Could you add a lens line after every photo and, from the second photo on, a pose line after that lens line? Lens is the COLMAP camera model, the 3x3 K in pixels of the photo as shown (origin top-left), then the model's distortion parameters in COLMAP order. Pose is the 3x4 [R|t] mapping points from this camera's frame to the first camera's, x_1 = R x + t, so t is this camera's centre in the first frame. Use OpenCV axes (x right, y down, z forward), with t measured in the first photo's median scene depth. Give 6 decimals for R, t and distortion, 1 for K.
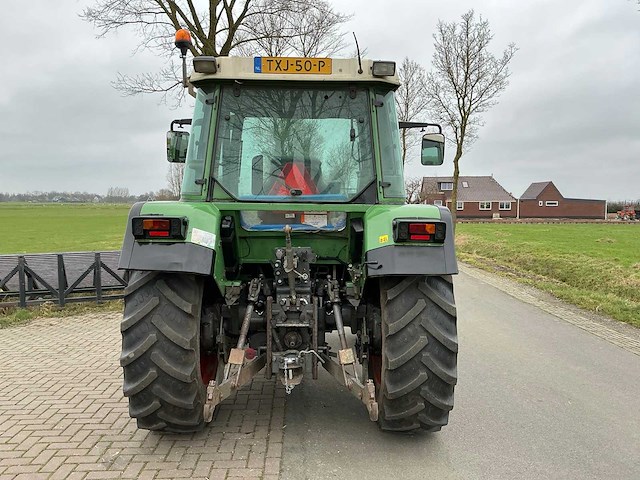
lens RADIAL K [[561.1, 0, 320.0], [0, 561.1, 240.0], [0, 0, 1]] dist [0.145925, -0.264921]
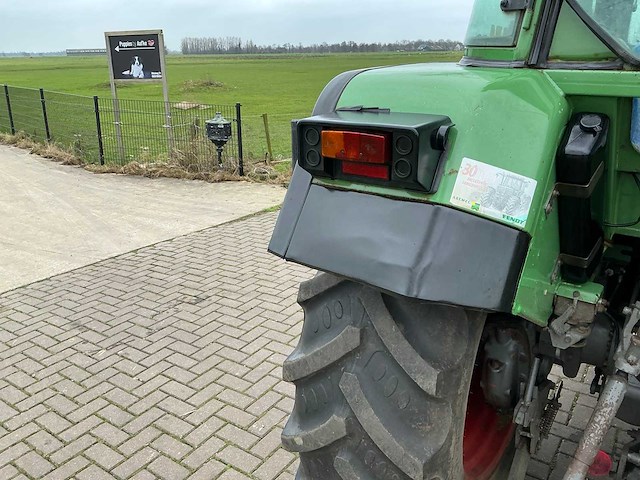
lens RADIAL K [[532.6, 0, 320.0], [0, 532.6, 240.0], [0, 0, 1]] dist [0.075380, -0.142093]
pose [[0.812309, 0.179274, -0.554992, -0.104361], [-0.021367, 0.960095, 0.278856, -0.054558], [0.582836, -0.214659, 0.783724, 0.645929]]
